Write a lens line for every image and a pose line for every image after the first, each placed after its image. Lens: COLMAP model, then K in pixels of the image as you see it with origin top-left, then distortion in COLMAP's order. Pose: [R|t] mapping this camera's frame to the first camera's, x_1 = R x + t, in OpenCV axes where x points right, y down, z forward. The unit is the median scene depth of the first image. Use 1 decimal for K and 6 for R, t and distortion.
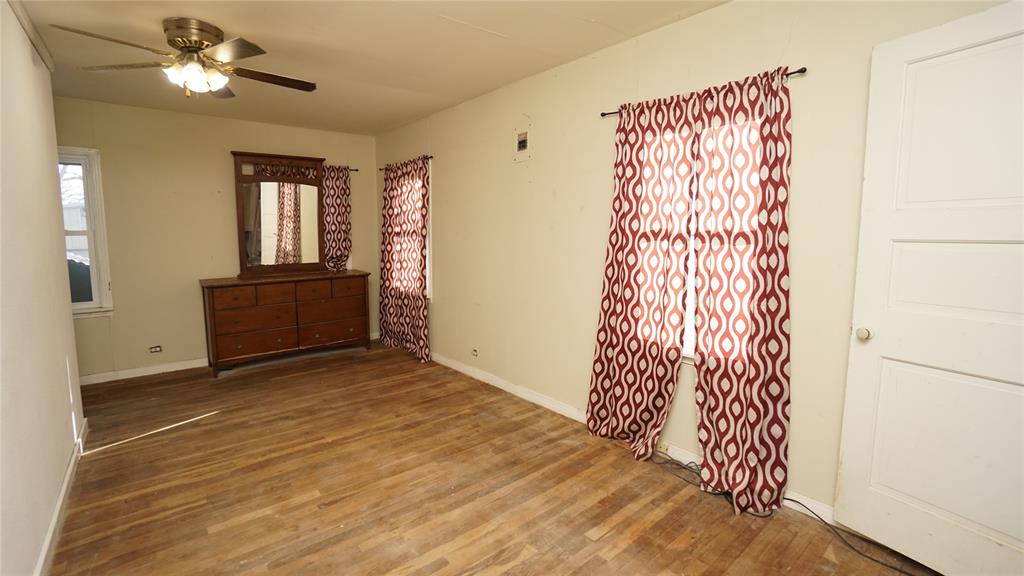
lens RADIAL K [[450.0, 0, 499.1], [0, 450.0, 283.2], [0, 0, 1]] dist [-0.062994, 0.023900]
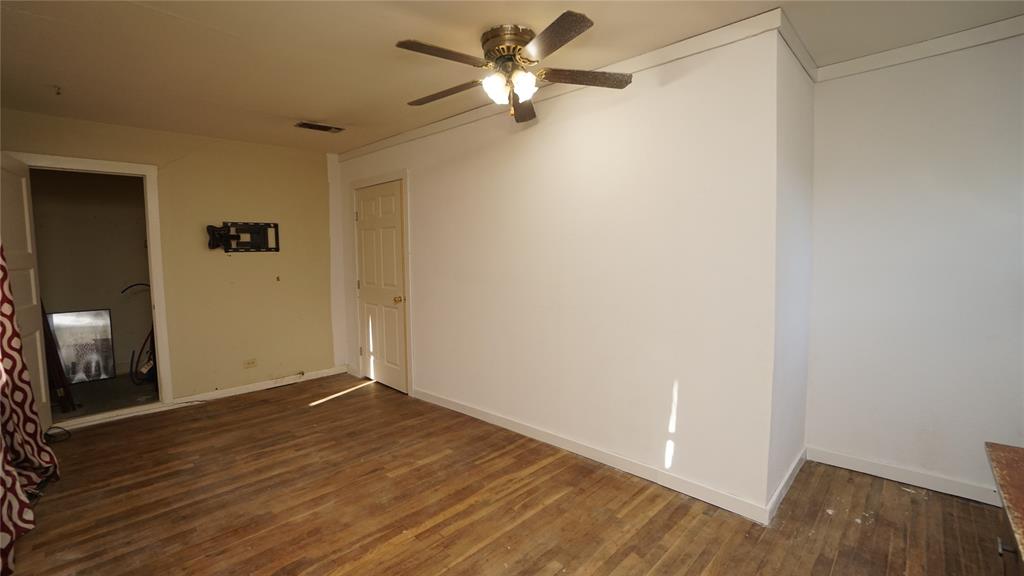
lens RADIAL K [[450.0, 0, 499.1], [0, 450.0, 283.2], [0, 0, 1]] dist [-0.062994, 0.023900]
pose [[-0.994332, 0.026922, -0.102851, -0.429931], [0.008092, 0.983766, 0.179276, -0.178213], [0.106007, 0.177427, -0.978408, 1.519377]]
